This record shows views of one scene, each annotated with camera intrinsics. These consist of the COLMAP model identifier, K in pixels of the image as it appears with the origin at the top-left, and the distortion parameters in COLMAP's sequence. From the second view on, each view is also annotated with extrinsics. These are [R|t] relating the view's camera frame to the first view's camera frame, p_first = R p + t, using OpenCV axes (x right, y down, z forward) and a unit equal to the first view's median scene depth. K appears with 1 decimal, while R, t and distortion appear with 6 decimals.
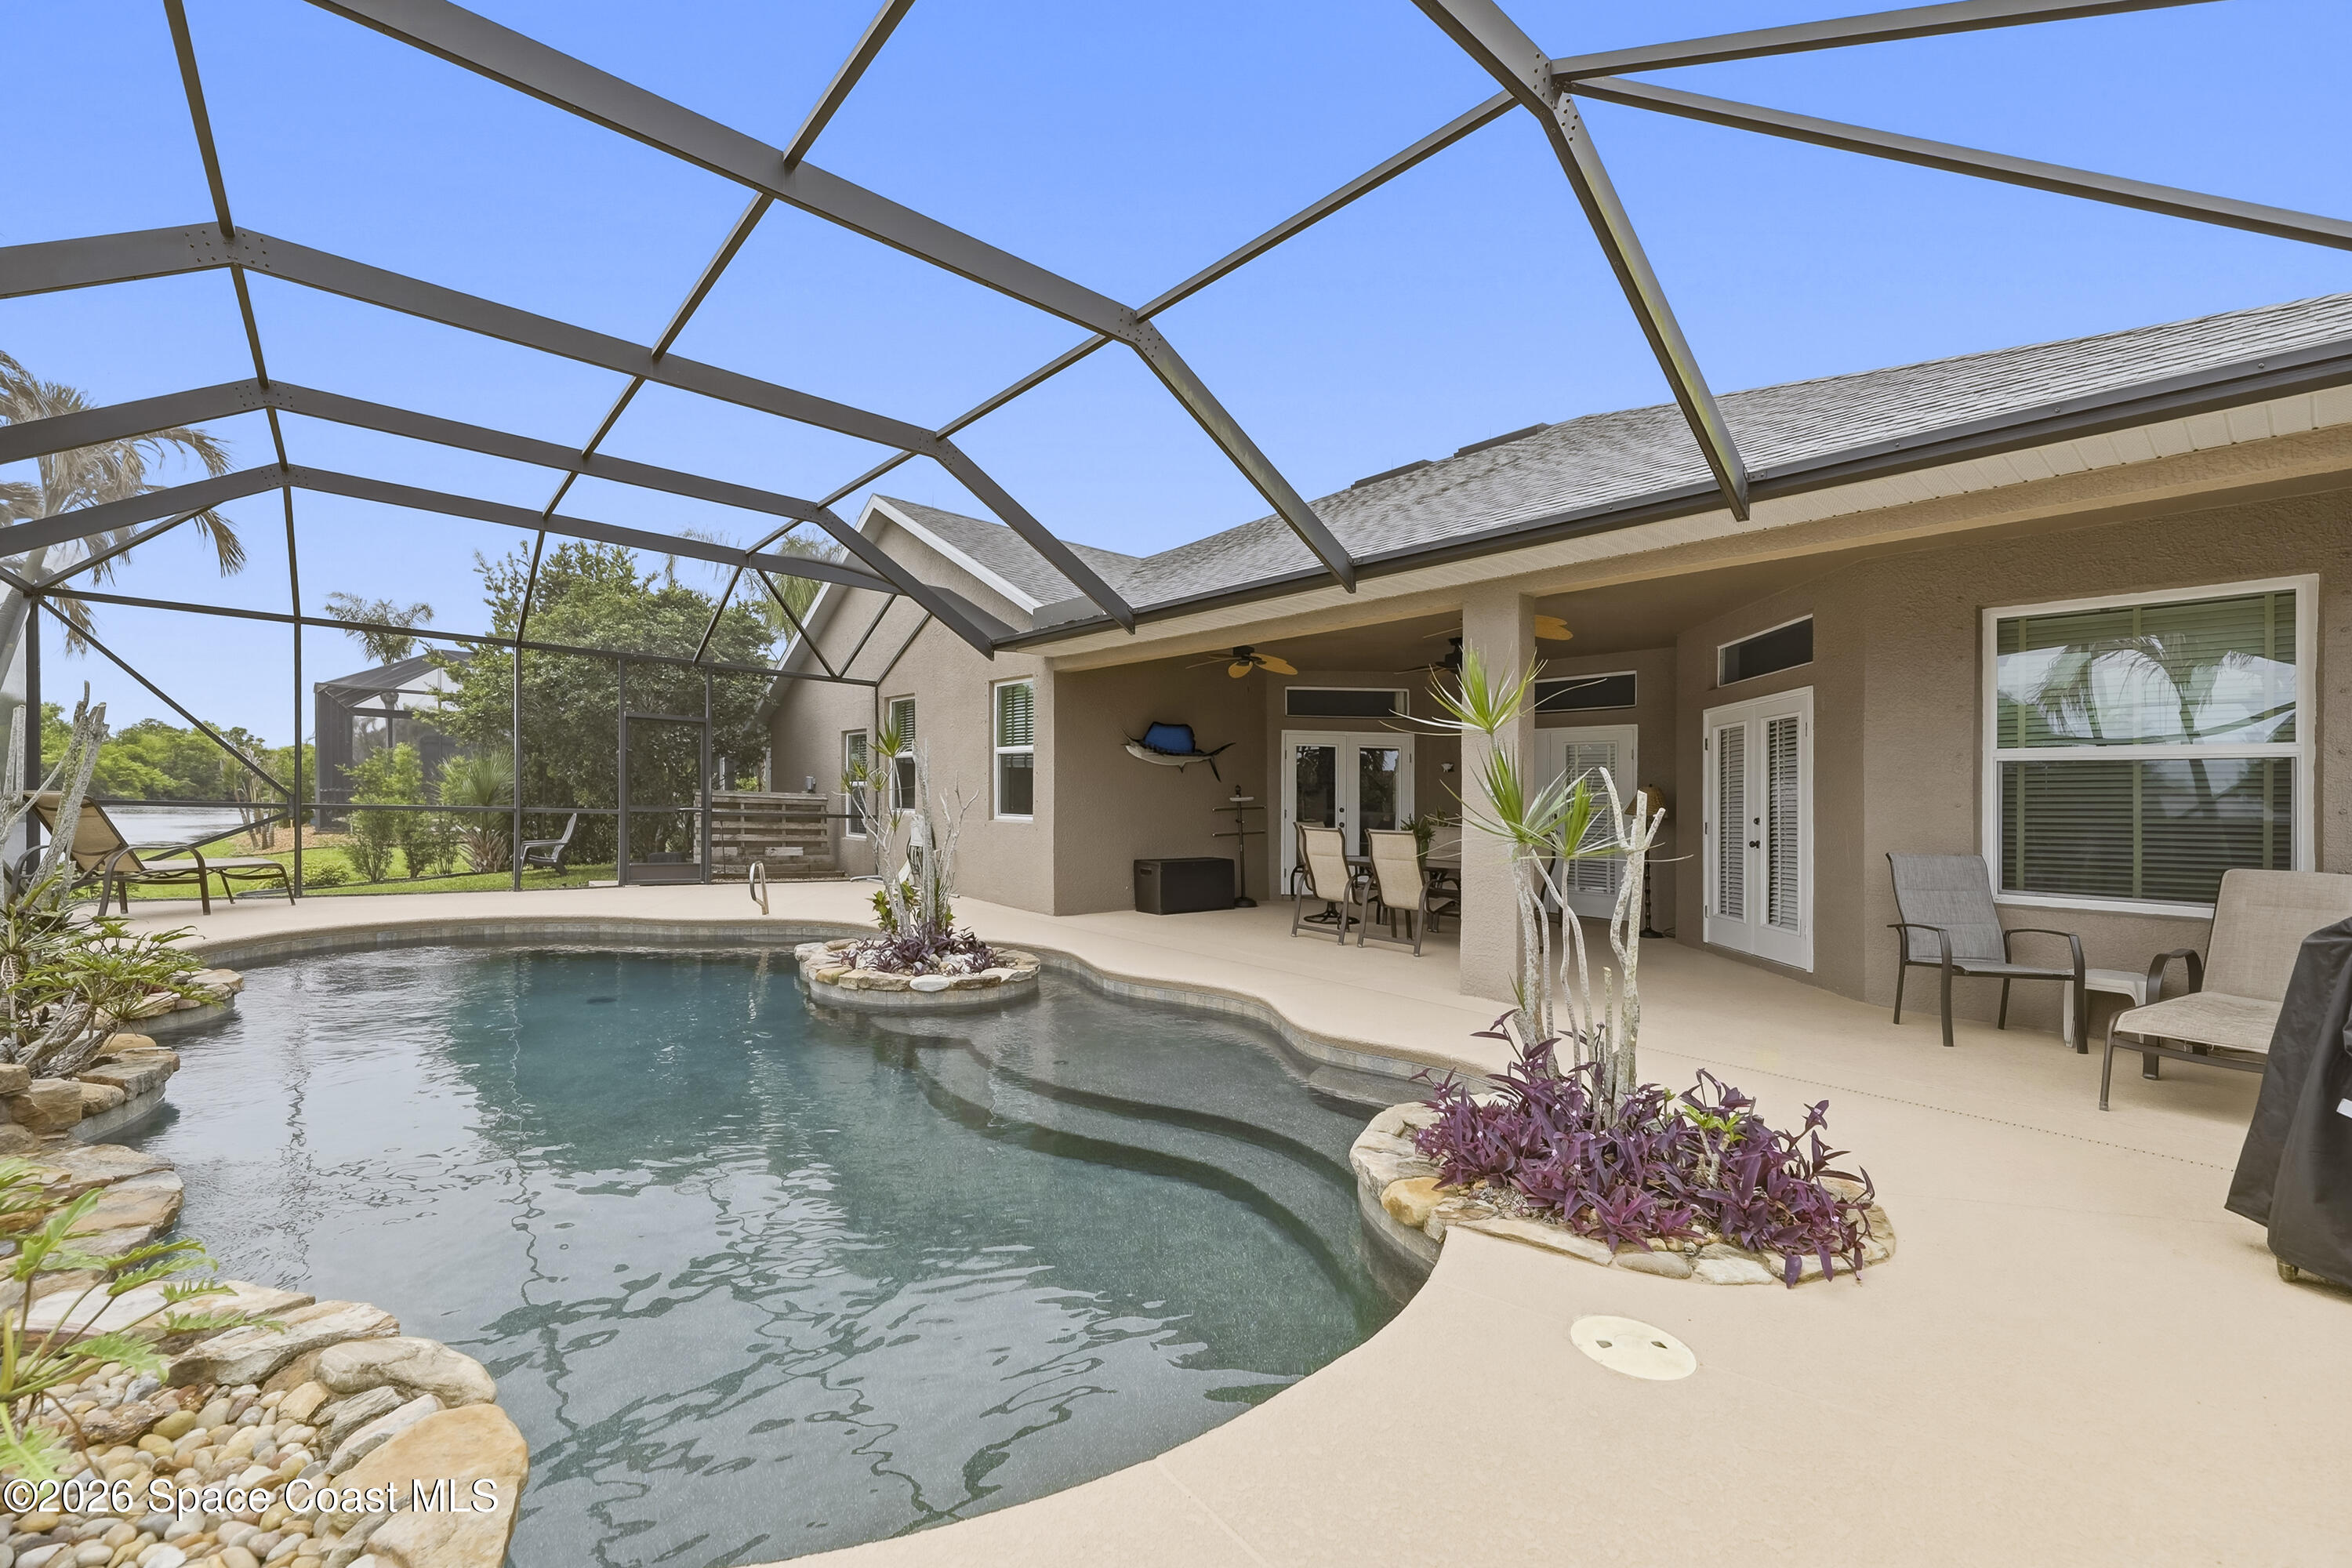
lens RADIAL K [[949.7, 0, 1166.0], [0, 949.7, 777.2], [0, 0, 1]] dist [0.001904, 0.000217]
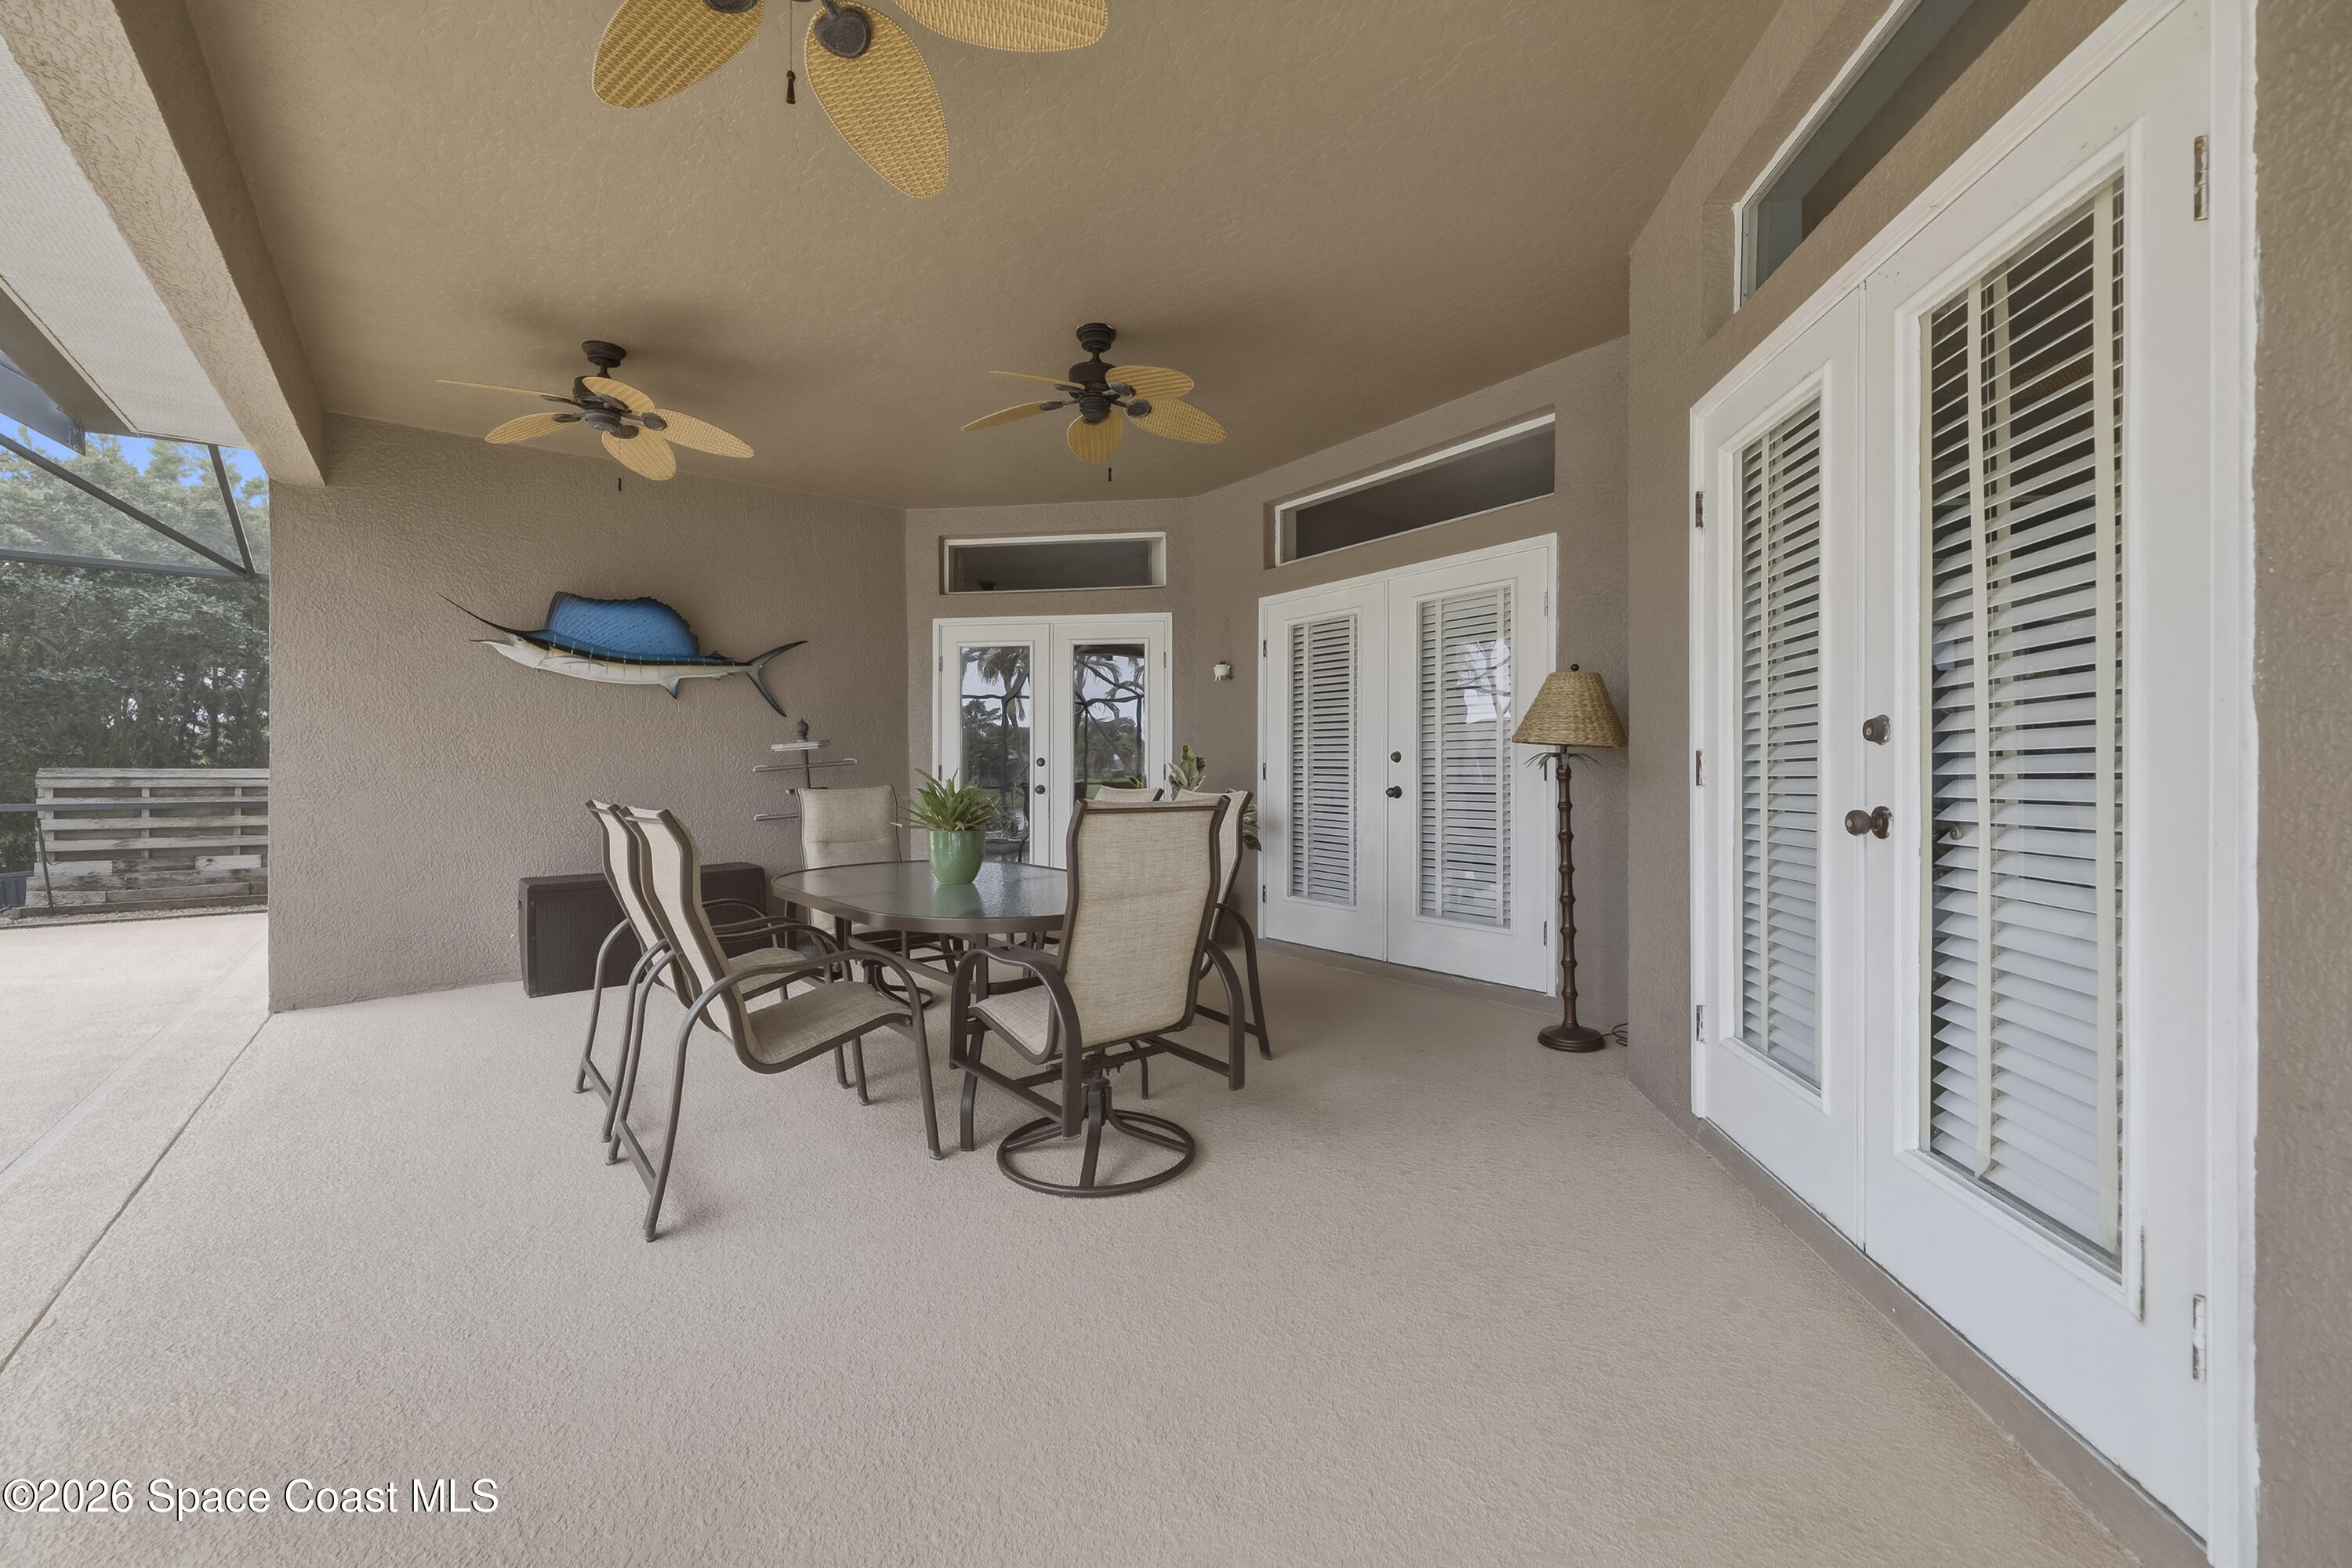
lens RADIAL K [[935.3, 0, 1173.6], [0, 935.3, 792.1], [0, 0, 1]] dist [0.005312, -0.000010]
pose [[0.998193, -0.035037, -0.048811, 0.306359], [0.037504, 0.998015, 0.050598, 0.029572], [0.046942, -0.052337, 0.997526, 0.508508]]
